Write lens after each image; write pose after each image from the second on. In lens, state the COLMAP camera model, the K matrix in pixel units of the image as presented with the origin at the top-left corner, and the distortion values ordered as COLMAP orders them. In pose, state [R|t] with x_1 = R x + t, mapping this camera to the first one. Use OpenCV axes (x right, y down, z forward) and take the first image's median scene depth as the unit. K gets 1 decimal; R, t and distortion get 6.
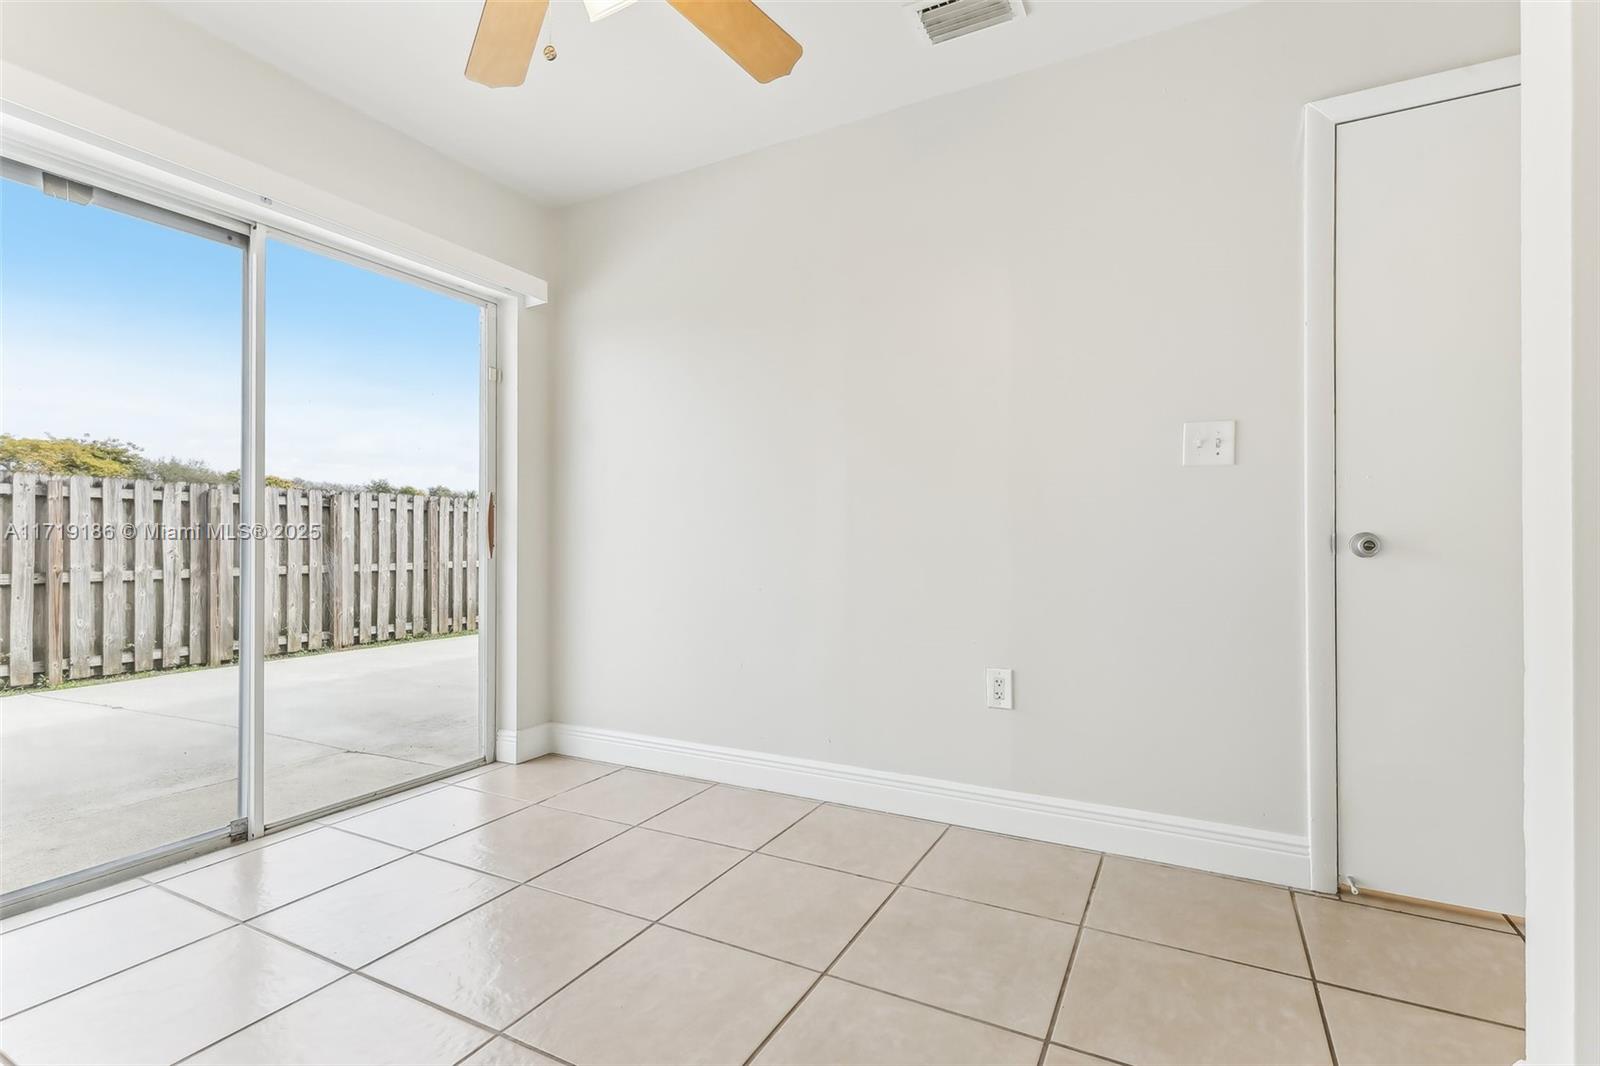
lens RADIAL K [[728.5, 0, 802.6], [0, 728.5, 539.5], [0, 0, 1]] dist [-0.018670, -0.000148]
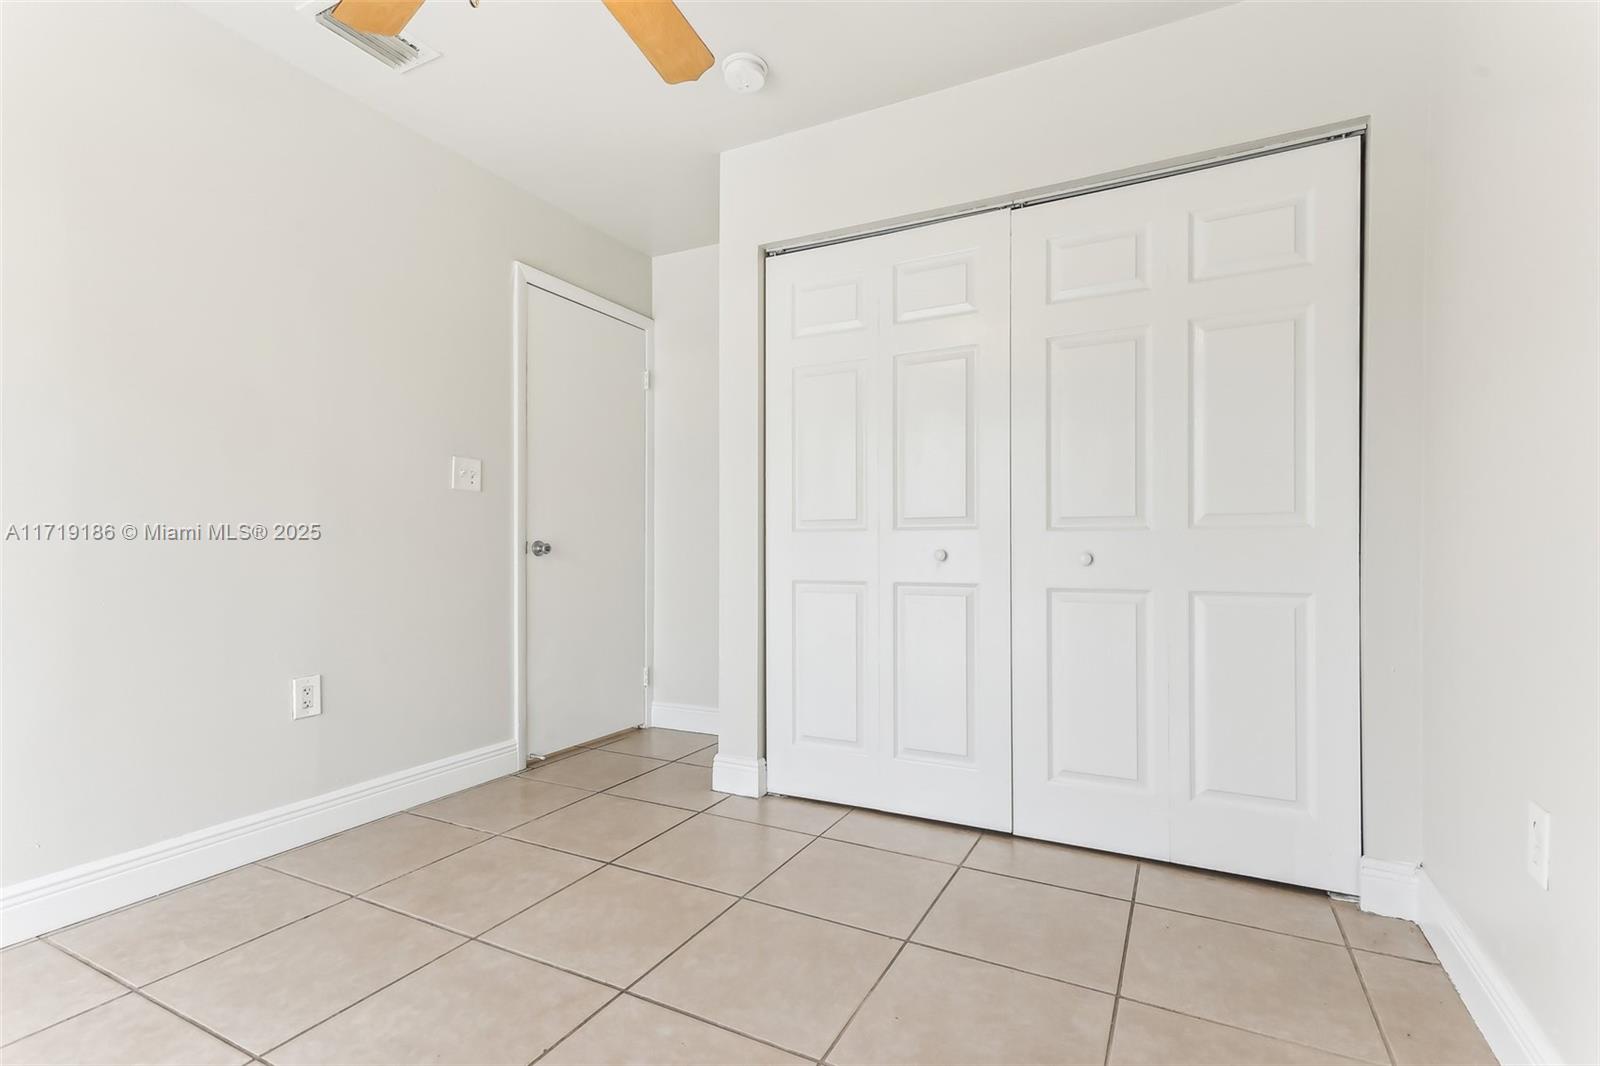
lens RADIAL K [[728.5, 0, 812.3], [0, 728.5, 544.0], [0, 0, 1]] dist [-0.018670, -0.000148]
pose [[-0.017486, -0.007015, 0.999822, -0.644619], [-0.005252, 0.999962, 0.006924, -0.012375], [-0.999833, -0.005130, -0.017522, 0.294986]]
